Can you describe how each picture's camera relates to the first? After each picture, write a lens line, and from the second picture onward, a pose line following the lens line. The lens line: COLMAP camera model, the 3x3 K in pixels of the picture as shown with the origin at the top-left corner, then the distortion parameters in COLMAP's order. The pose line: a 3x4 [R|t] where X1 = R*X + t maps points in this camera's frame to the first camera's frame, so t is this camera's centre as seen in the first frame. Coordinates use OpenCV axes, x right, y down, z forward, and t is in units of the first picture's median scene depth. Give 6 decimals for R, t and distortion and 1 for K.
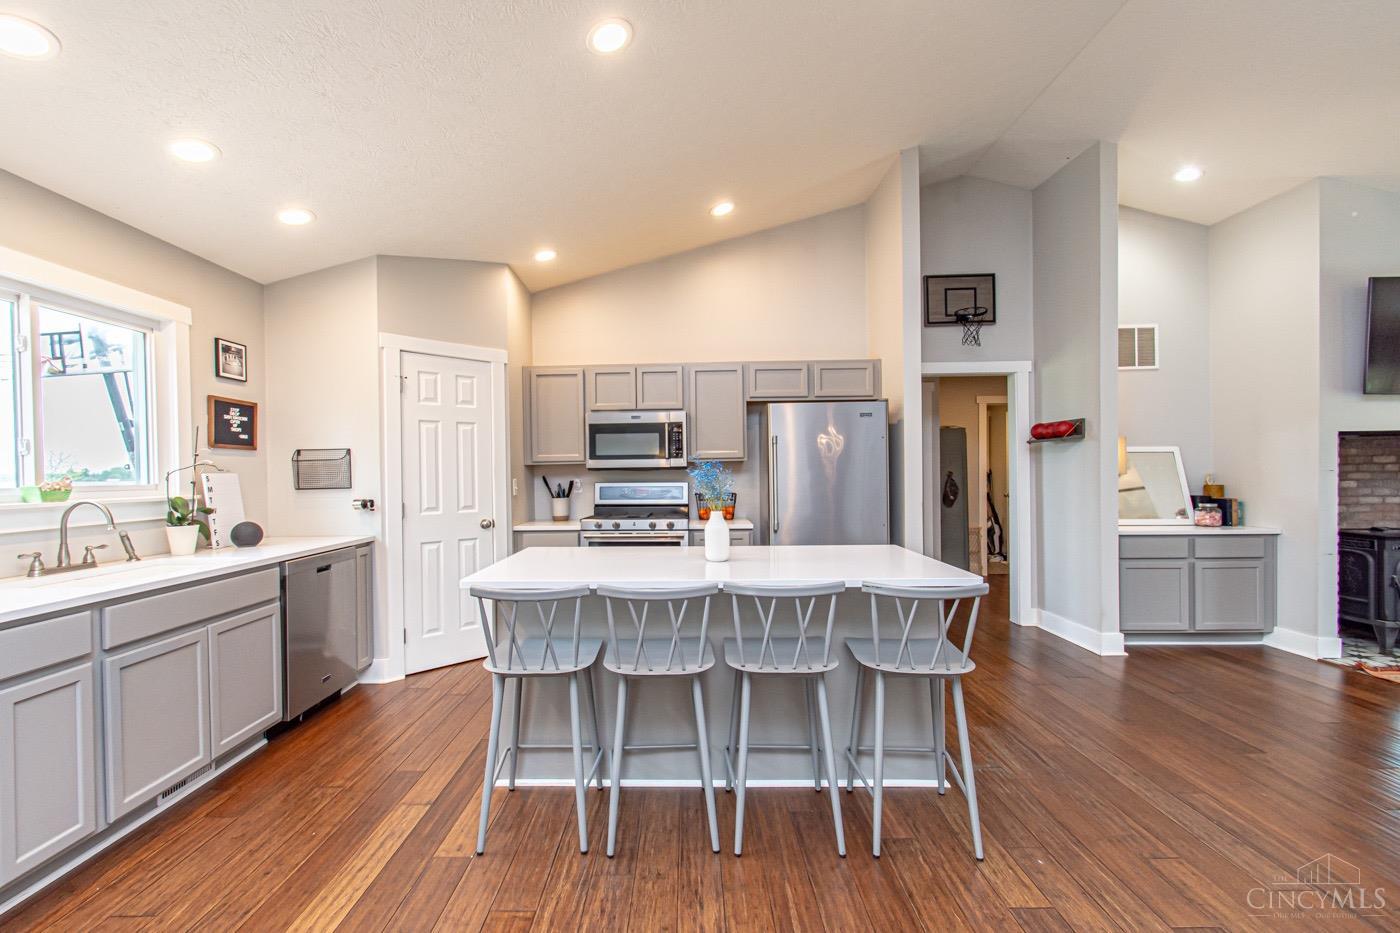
lens RADIAL K [[613.2, 0, 678.3], [0, 613.2, 478.0], [0, 0, 1]] dist [0.000720, -0.000687]
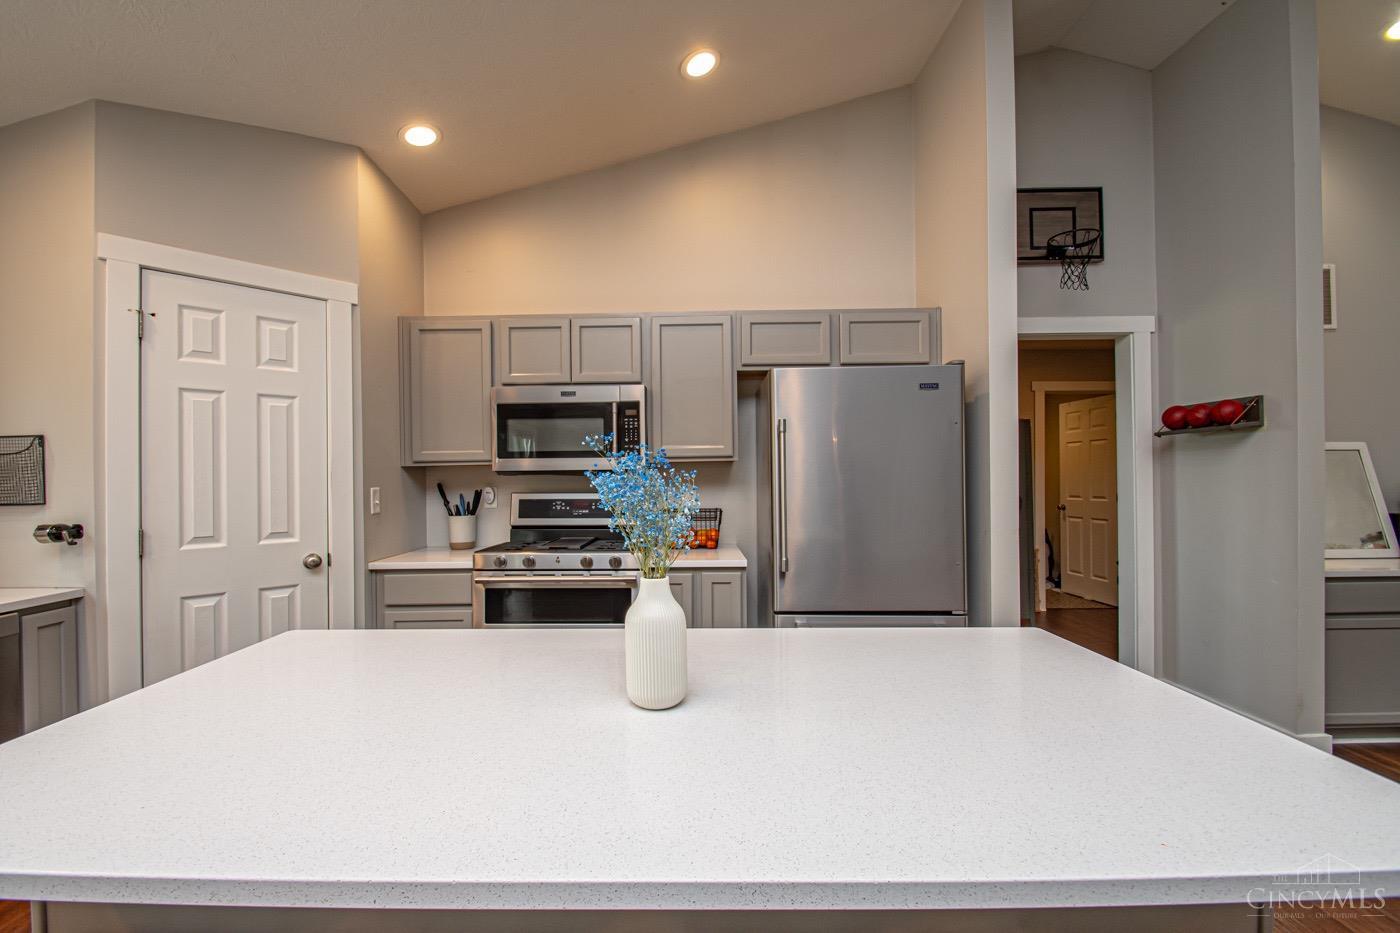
lens RADIAL K [[613.2, 0, 678.3], [0, 613.2, 478.0], [0, 0, 1]] dist [0.000720, -0.000687]
pose [[0.999968, 0.002518, 0.007598, 0.044244], [-0.002453, 0.999960, -0.008581, -0.003650], [-0.007619, 0.008562, 0.999934, 0.351269]]
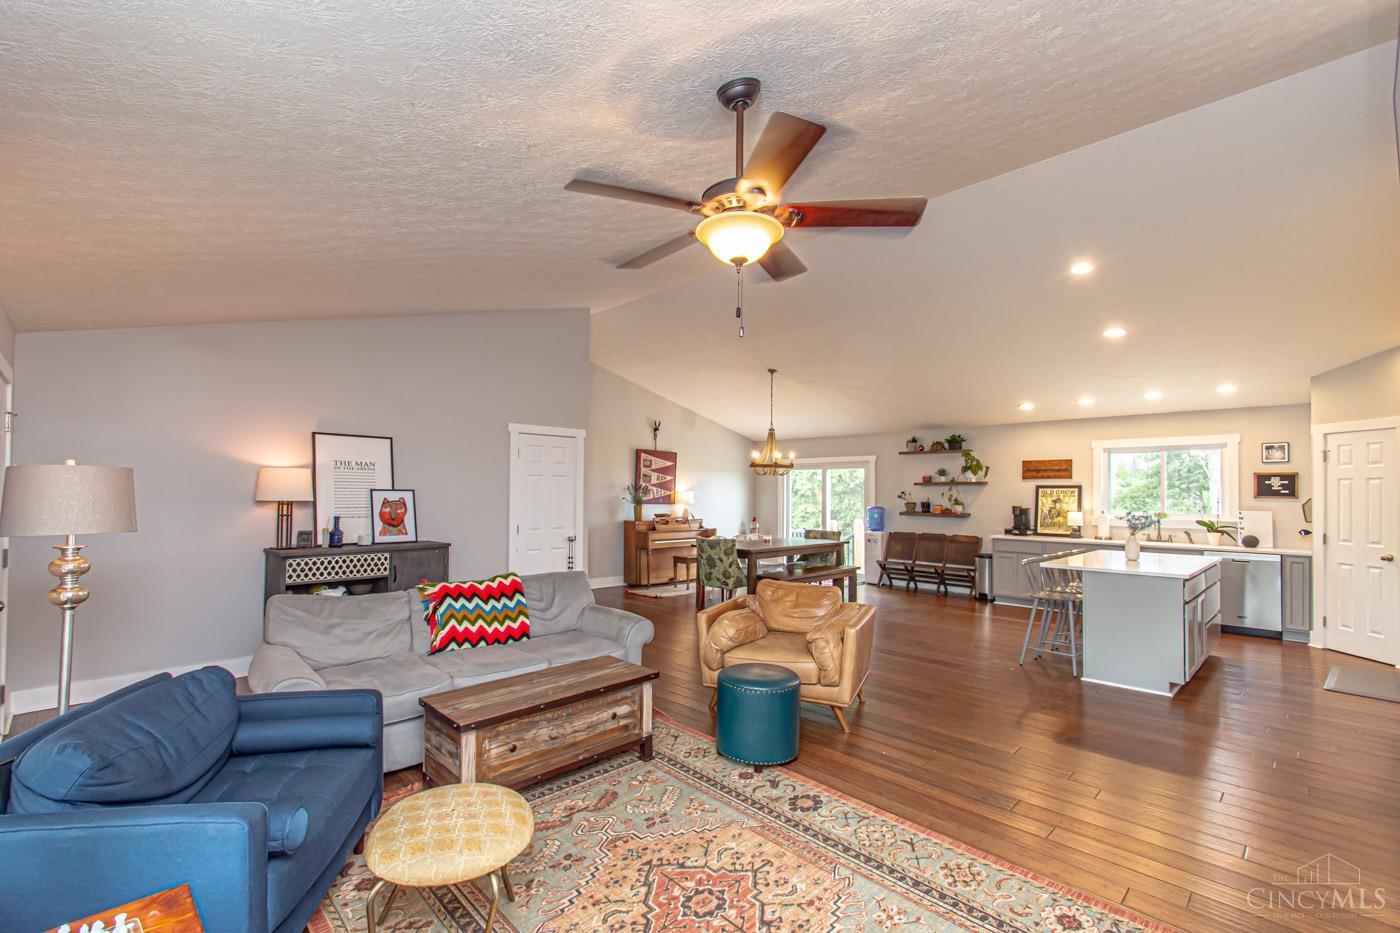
lens RADIAL K [[614.6, 0, 662.8], [0, 614.6, 479.9], [0, 0, 1]] dist [-0.027979, 0.007730]
pose [[-0.731853, -0.006895, -0.681428, 1.493728], [-0.005649, 0.999976, -0.004052, -0.066298], [0.681439, 0.000884, -0.731874, 0.817073]]
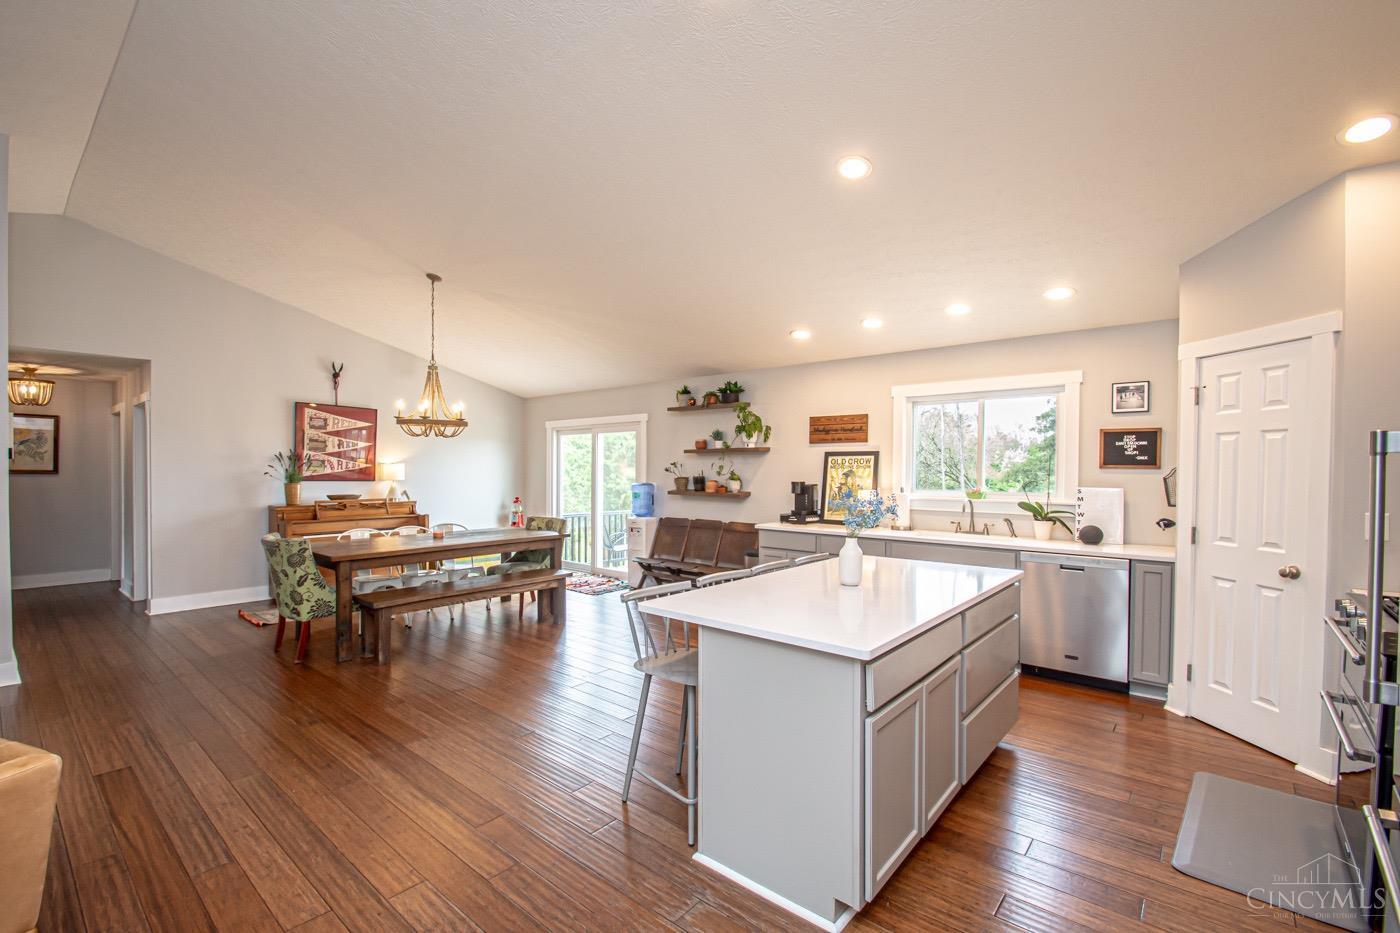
lens RADIAL K [[613.2, 0, 678.3], [0, 613.2, 478.0], [0, 0, 1]] dist [0.000720, -0.000687]
pose [[-0.647176, 0.021259, -0.762044, 0.620196], [-0.003717, 0.999511, 0.031040, -0.048234], [0.762331, 0.022921, -0.646781, 0.844589]]
